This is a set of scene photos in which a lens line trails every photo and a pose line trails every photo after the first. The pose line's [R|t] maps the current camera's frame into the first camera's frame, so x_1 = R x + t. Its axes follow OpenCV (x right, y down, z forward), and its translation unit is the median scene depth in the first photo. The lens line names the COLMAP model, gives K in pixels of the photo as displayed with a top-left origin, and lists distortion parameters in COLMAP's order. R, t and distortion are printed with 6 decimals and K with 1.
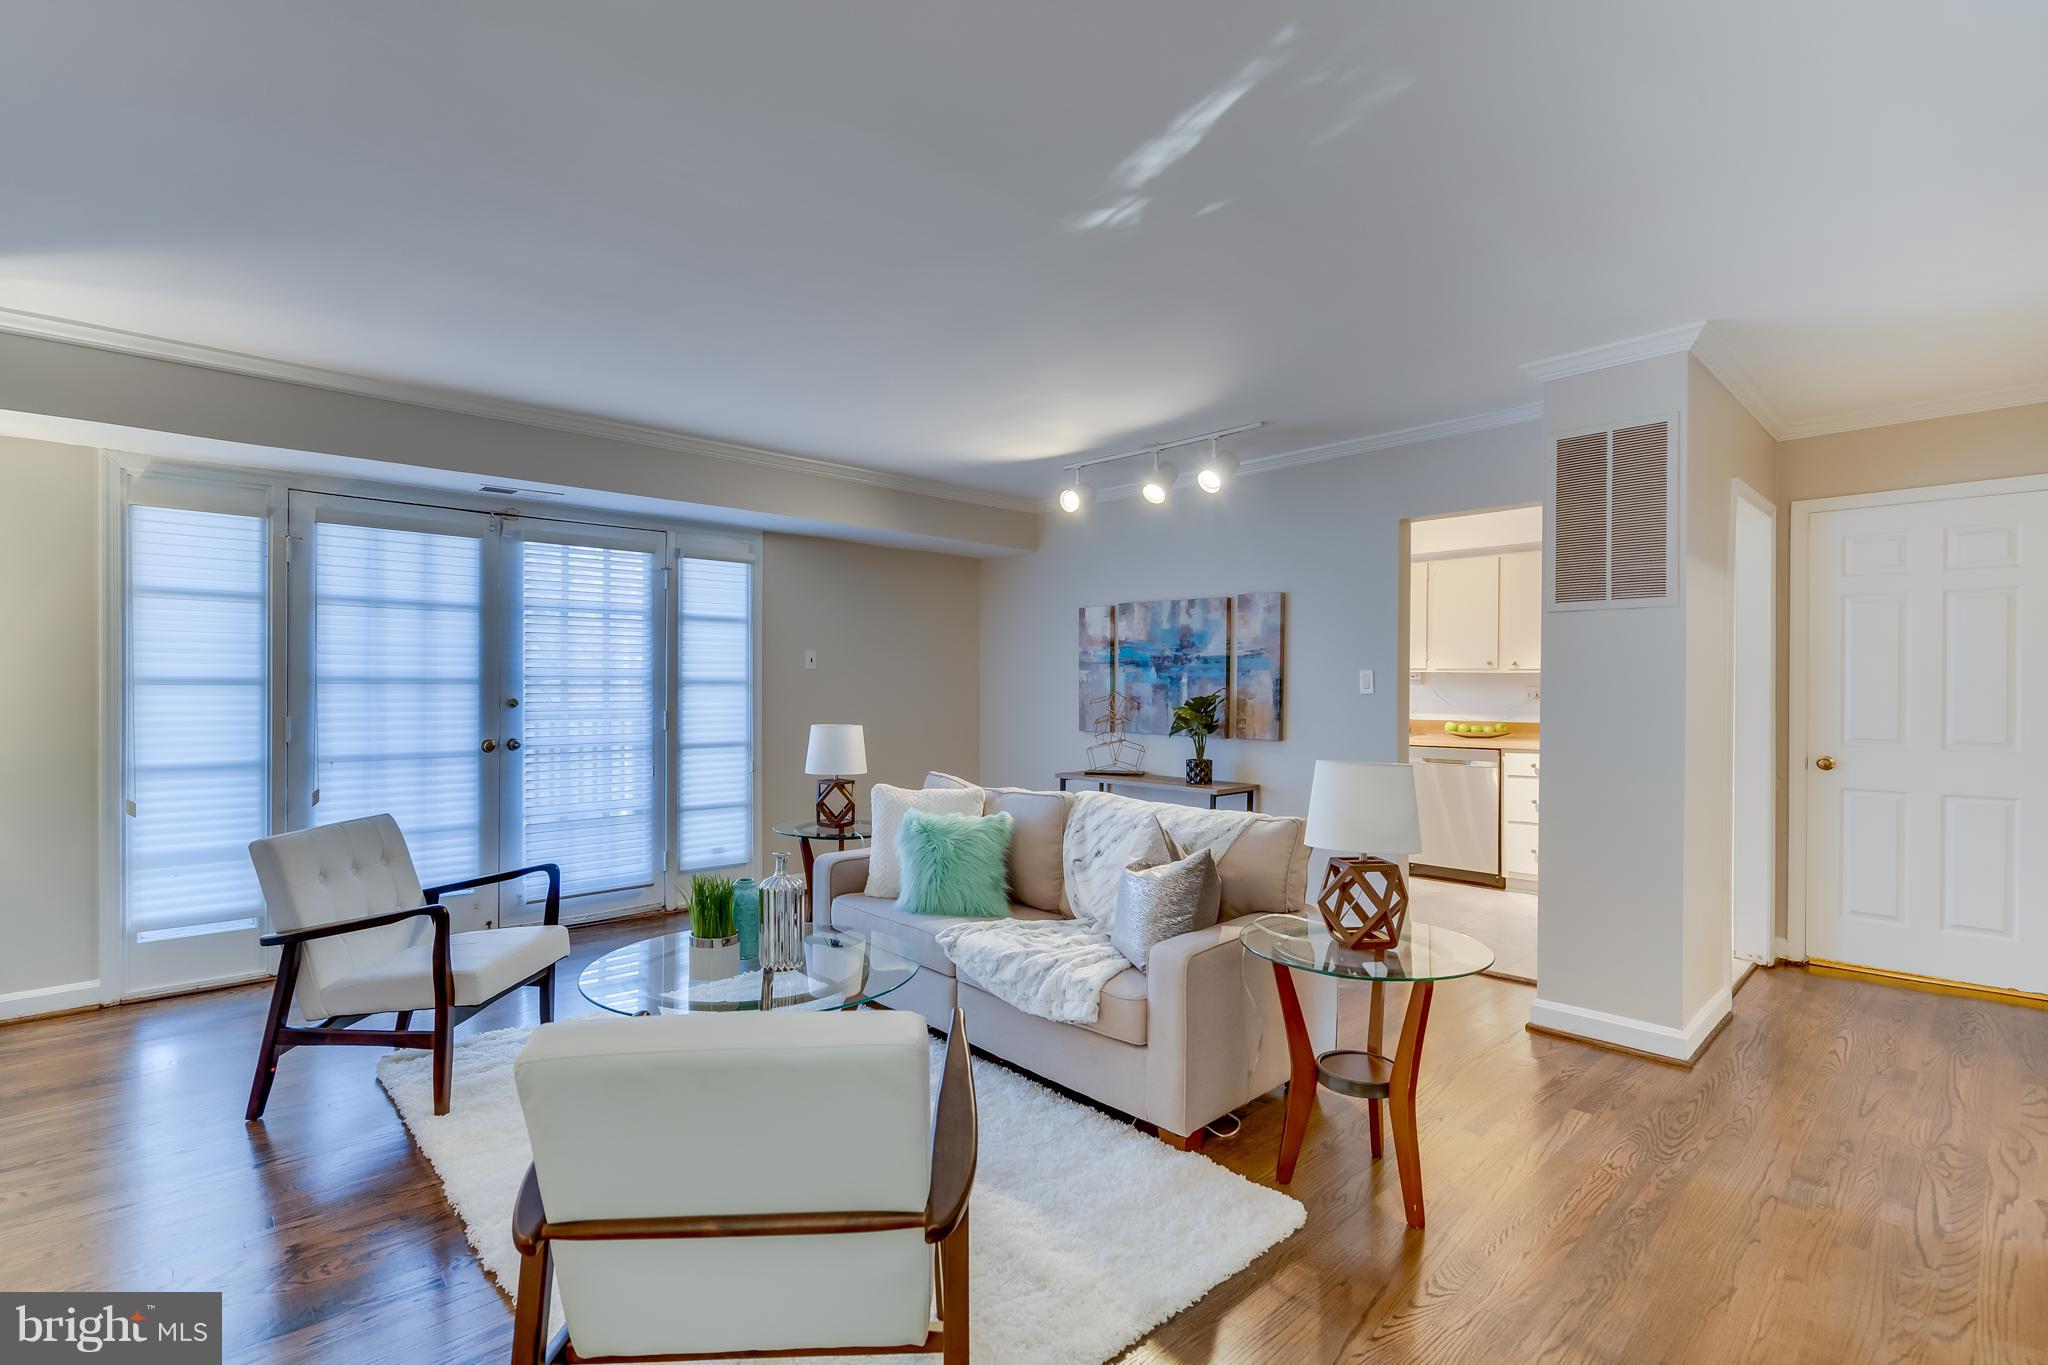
lens RADIAL K [[951.8, 0, 1024.0], [0, 951.8, 682.5], [0, 0, 1]] dist [-0.001318, -0.000030]
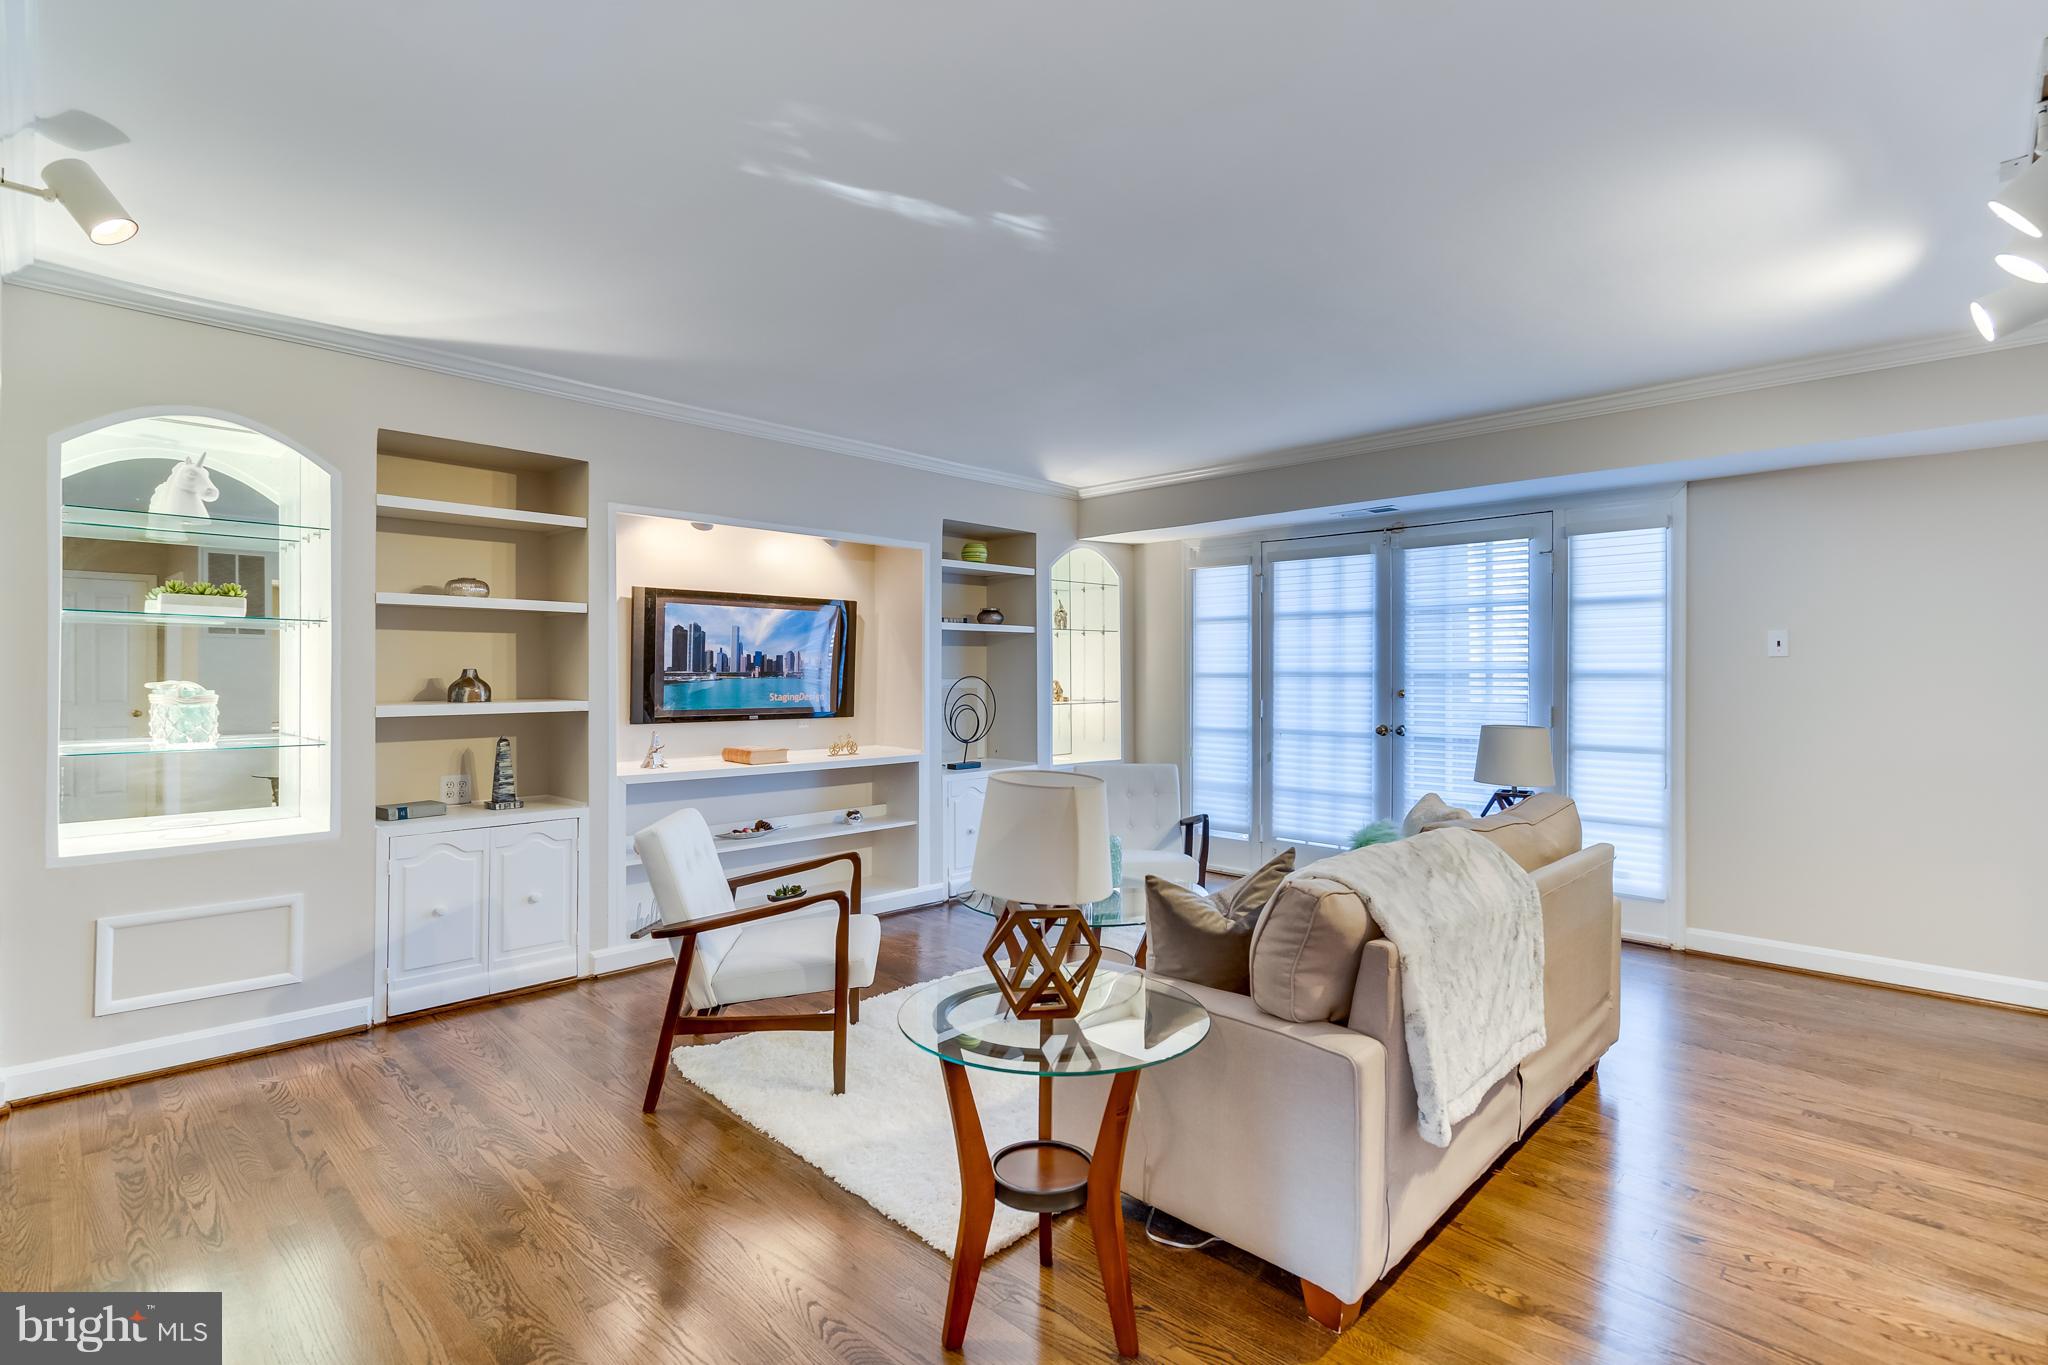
lens RADIAL K [[971.8, 0, 1024.0], [0, 971.8, 682.5], [0, 0, 1]] dist [0.000608, 0.000376]
pose [[0.053294, 0.003748, -0.998572, 0.602252], [-0.002281, 0.999991, 0.003632, 0.004793], [0.998576, 0.002084, 0.053302, 0.497738]]
